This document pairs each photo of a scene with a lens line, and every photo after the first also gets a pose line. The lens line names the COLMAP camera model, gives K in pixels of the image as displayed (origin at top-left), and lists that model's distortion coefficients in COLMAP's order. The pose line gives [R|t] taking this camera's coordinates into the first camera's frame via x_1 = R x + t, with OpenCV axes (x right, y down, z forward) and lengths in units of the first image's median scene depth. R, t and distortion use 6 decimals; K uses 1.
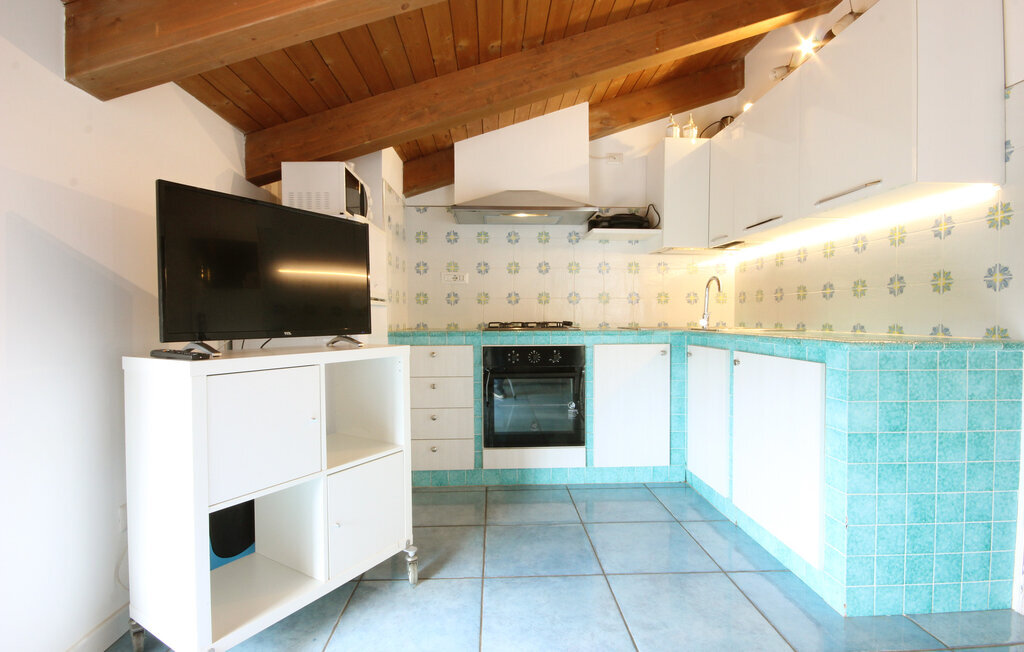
lens RADIAL K [[484.7, 0, 511.1], [0, 484.7, 325.2], [0, 0, 1]] dist [-0.005632, -0.001143]
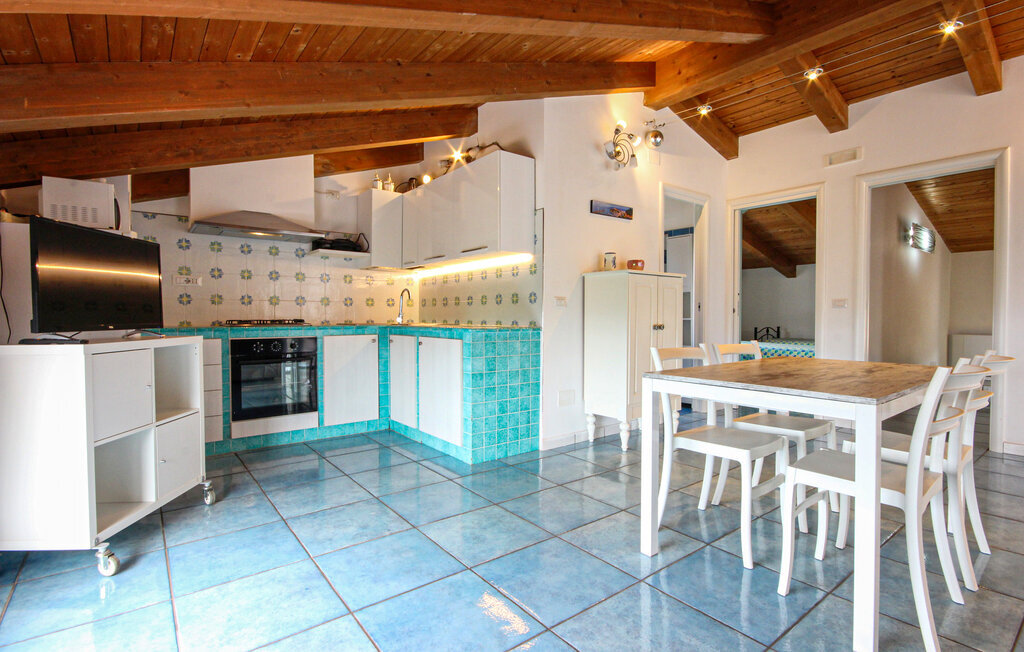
lens RADIAL K [[484.7, 0, 511.1], [0, 484.7, 326.0], [0, 0, 1]] dist [-0.005632, -0.001143]
pose [[0.813480, -0.009678, 0.581513, -0.217127], [0.008298, 0.999953, 0.005033, 0.010093], [-0.581534, 0.000731, 0.813522, -0.468438]]
